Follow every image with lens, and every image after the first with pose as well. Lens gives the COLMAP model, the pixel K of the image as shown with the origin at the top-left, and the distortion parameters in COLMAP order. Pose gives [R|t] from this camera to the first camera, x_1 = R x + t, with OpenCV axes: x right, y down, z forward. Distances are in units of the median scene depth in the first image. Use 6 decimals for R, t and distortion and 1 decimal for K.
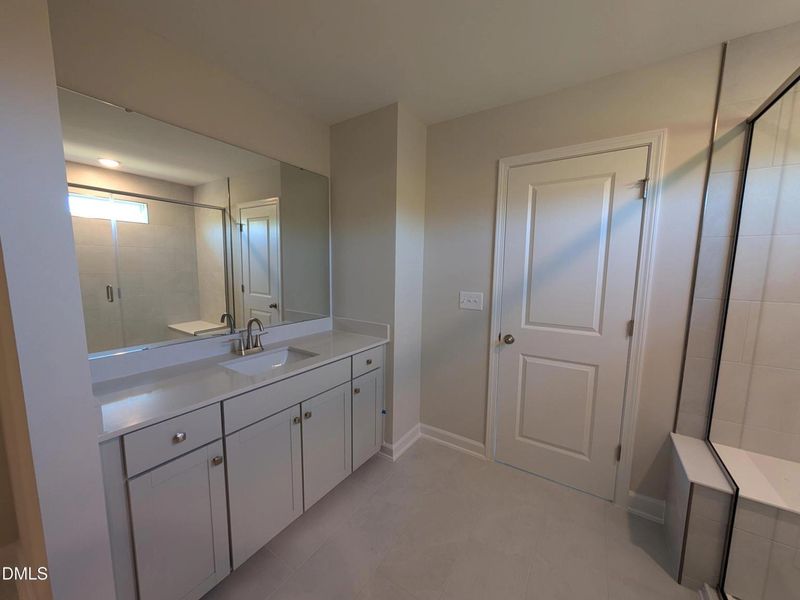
lens RADIAL K [[301.7, 0, 399.7], [0, 301.7, 303.2], [0, 0, 1]] dist [-0.000204, 0.000118]
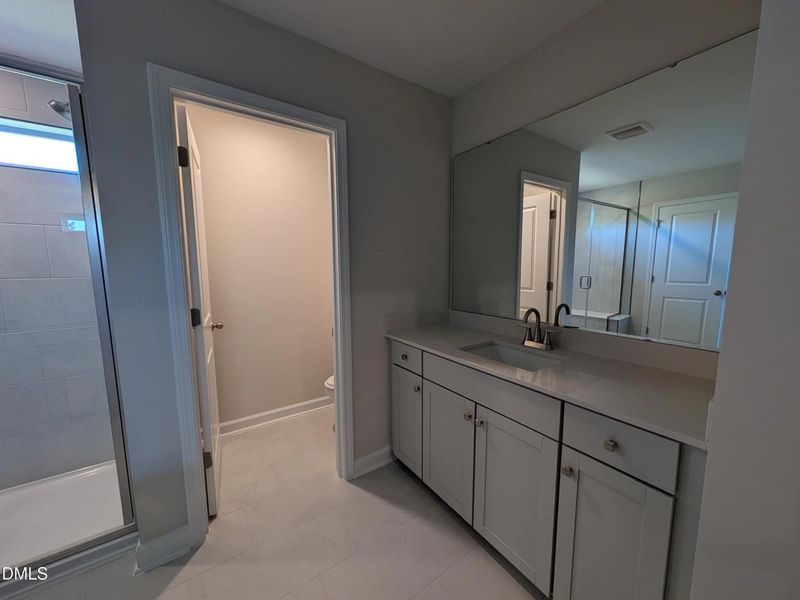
lens RADIAL K [[301.7, 0, 399.7], [0, 301.7, 303.2], [0, 0, 1]] dist [-0.000204, 0.000118]
pose [[-0.378344, 0.072254, -0.922841, 0.525955], [-0.143678, 0.980283, 0.135656, -0.050811], [0.914446, 0.183916, -0.360503, 0.962501]]
